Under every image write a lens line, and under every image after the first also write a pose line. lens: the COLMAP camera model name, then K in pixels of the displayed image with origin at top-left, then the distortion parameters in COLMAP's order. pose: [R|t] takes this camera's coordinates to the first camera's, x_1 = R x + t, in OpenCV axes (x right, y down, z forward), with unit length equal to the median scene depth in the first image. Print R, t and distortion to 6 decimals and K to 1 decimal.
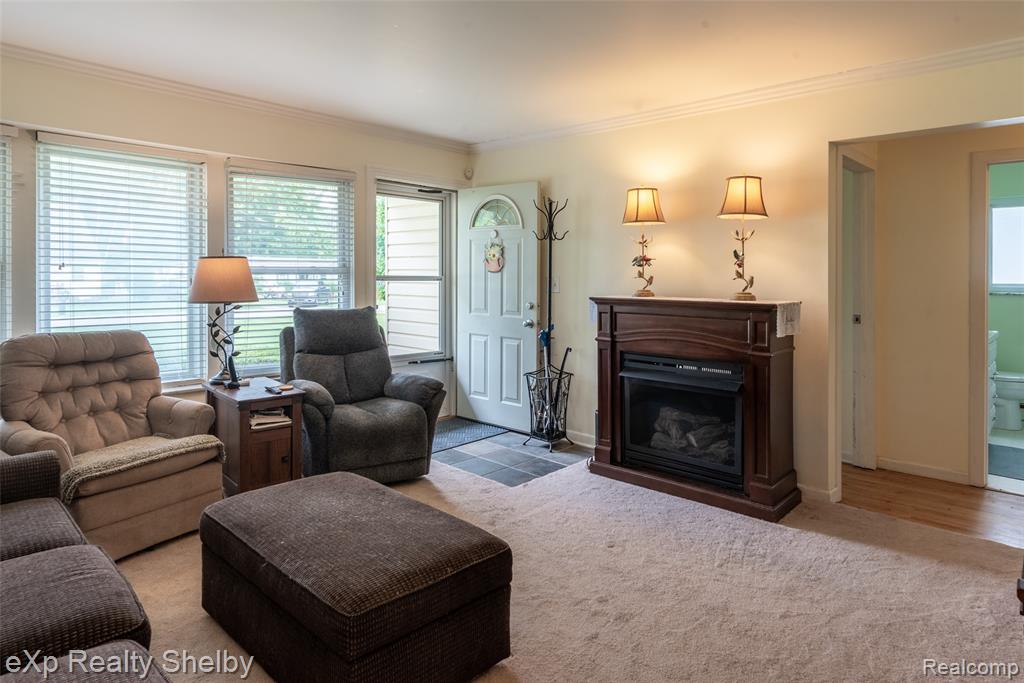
lens RADIAL K [[590.3, 0, 511.3], [0, 590.3, 339.6], [0, 0, 1]] dist [-0.015409, -0.000198]
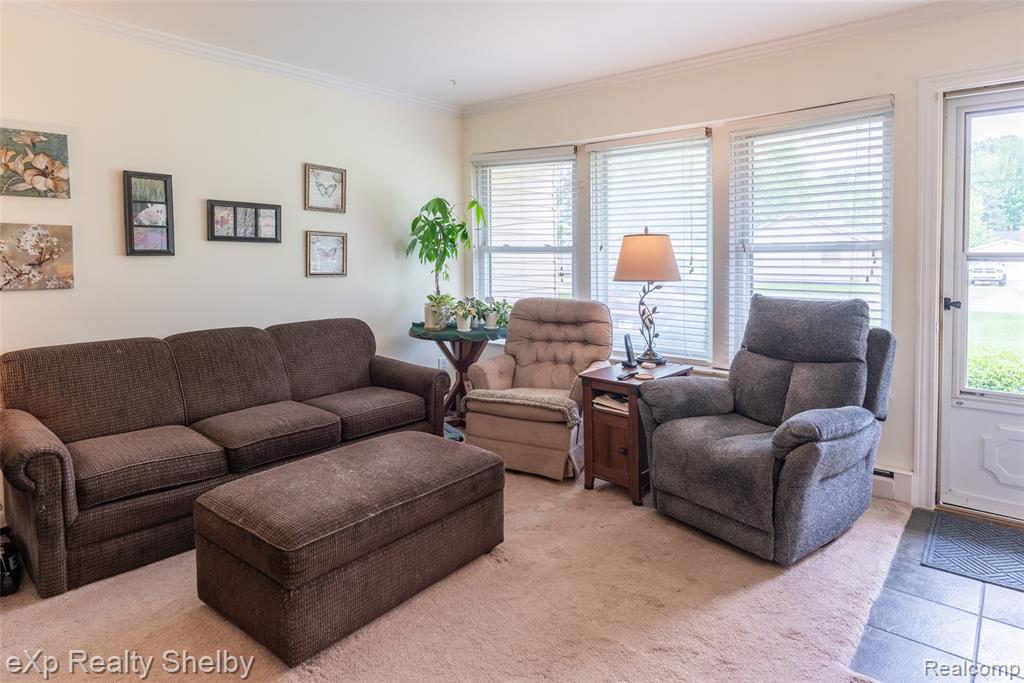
lens RADIAL K [[590.3, 0, 511.9], [0, 590.3, 339.3], [0, 0, 1]] dist [-0.015409, -0.000198]
pose [[0.042626, 0.129991, -0.990599, 0.491325], [-0.103793, 0.986711, 0.125014, -0.066967], [0.993685, 0.097489, 0.055551, 0.729922]]
